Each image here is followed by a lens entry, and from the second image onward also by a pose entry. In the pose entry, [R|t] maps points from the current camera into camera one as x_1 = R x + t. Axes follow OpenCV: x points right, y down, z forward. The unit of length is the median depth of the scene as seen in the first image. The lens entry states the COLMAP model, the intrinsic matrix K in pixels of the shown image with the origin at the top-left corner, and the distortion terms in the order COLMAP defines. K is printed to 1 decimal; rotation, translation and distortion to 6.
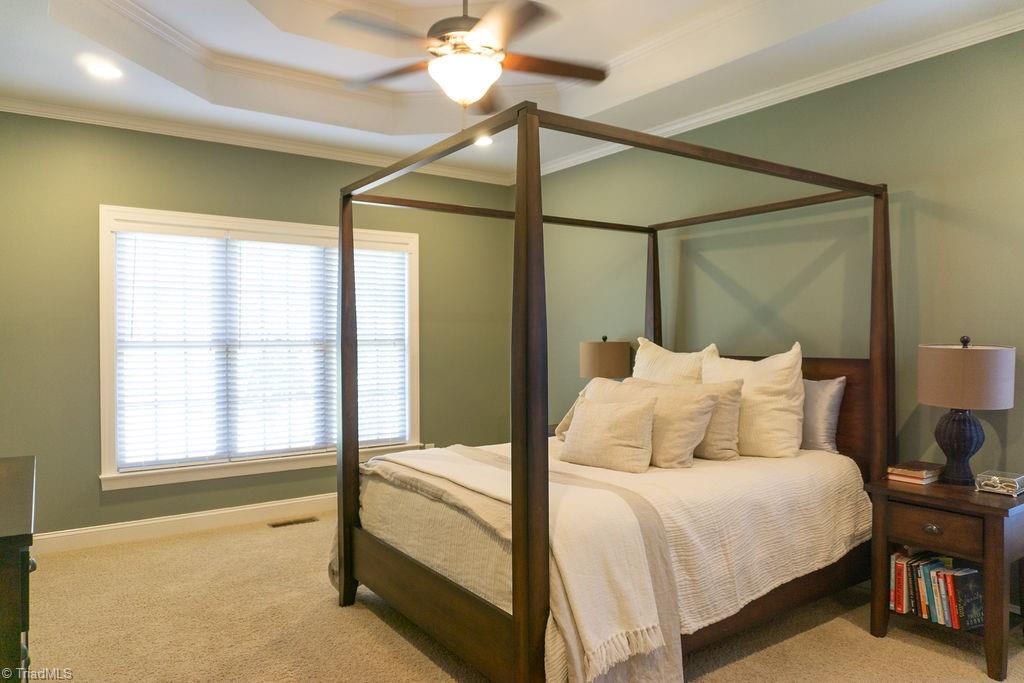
lens RADIAL K [[695.2, 0, 513.7], [0, 695.2, 334.7], [0, 0, 1]] dist [-0.009422, -0.000242]
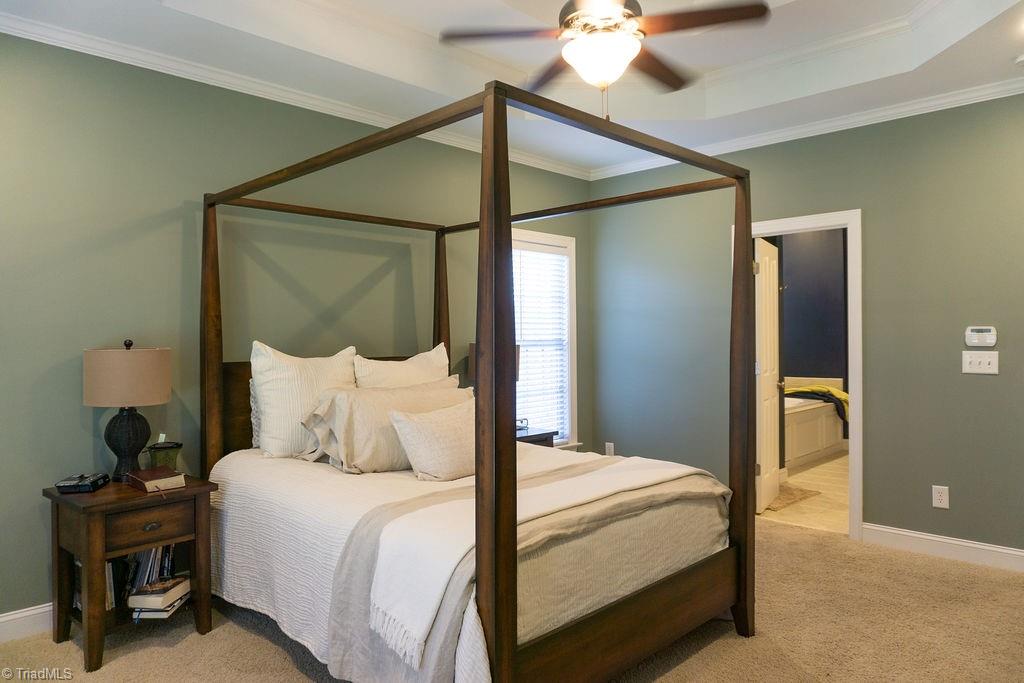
lens RADIAL K [[691.3, 0, 512.0], [0, 691.3, 341.5], [0, 0, 1]] dist [-0.047341, -0.000221]
pose [[-0.182198, -0.003031, 0.983257, -0.783800], [0.009127, 0.999947, 0.004774, 0.004253], [-0.983219, 0.009844, -0.182161, 1.067249]]
